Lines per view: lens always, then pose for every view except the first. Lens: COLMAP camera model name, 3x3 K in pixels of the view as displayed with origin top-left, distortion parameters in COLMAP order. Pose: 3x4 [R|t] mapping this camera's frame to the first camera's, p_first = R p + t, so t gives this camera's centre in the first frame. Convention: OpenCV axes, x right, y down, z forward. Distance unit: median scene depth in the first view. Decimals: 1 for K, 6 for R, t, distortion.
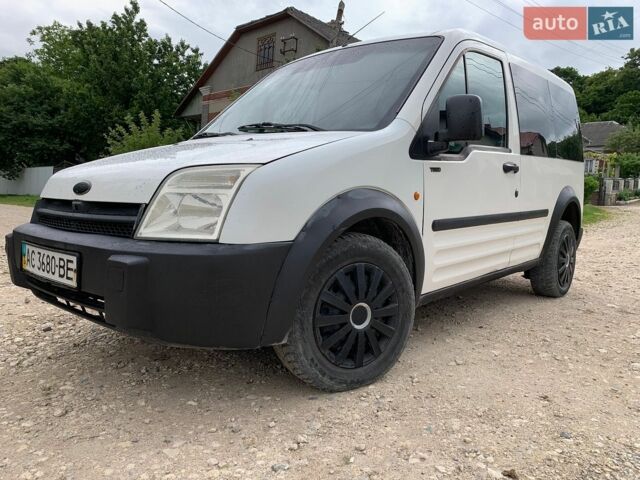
lens RADIAL K [[495.9, 0, 321.2], [0, 495.9, 235.4], [0, 0, 1]] dist [0.007800, -0.019029]
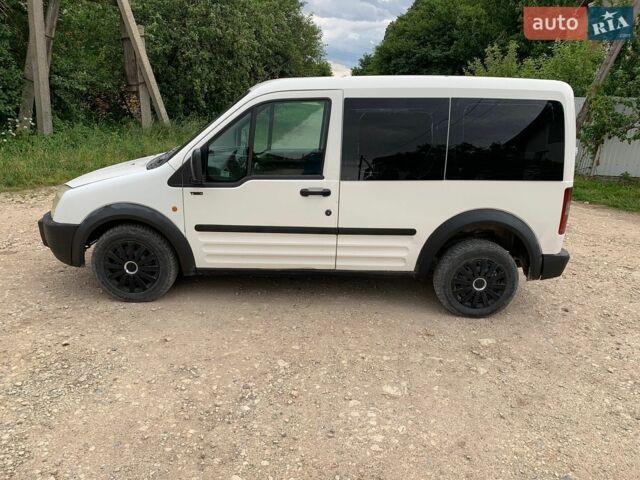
lens RADIAL K [[495.9, 0, 323.2], [0, 495.9, 244.3], [0, 0, 1]] dist [0.007800, -0.019029]
pose [[0.677003, 0.223948, -0.701081, 1.710072], [-0.095146, 0.971219, 0.218360, -0.372848], [0.729804, -0.081126, 0.678826, 0.219604]]
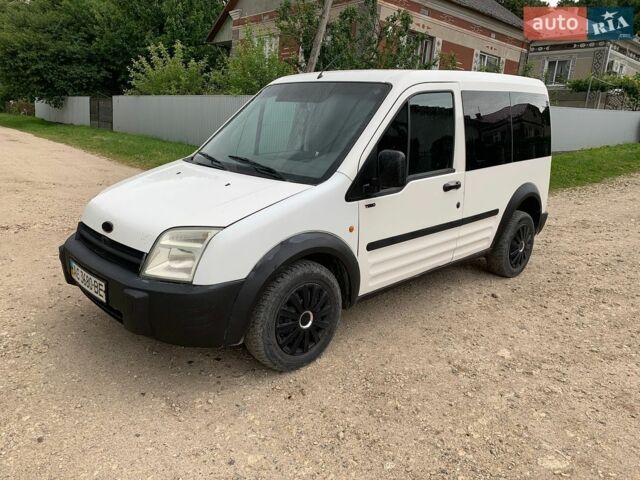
lens RADIAL K [[495.9, 0, 314.3], [0, 495.9, 239.8], [0, 0, 1]] dist [0.007800, -0.019029]
pose [[0.996021, 0.032713, -0.082902, 0.202278], [-0.018481, 0.985792, 0.166953, -0.268195], [0.087185, -0.164756, 0.982473, -0.313262]]
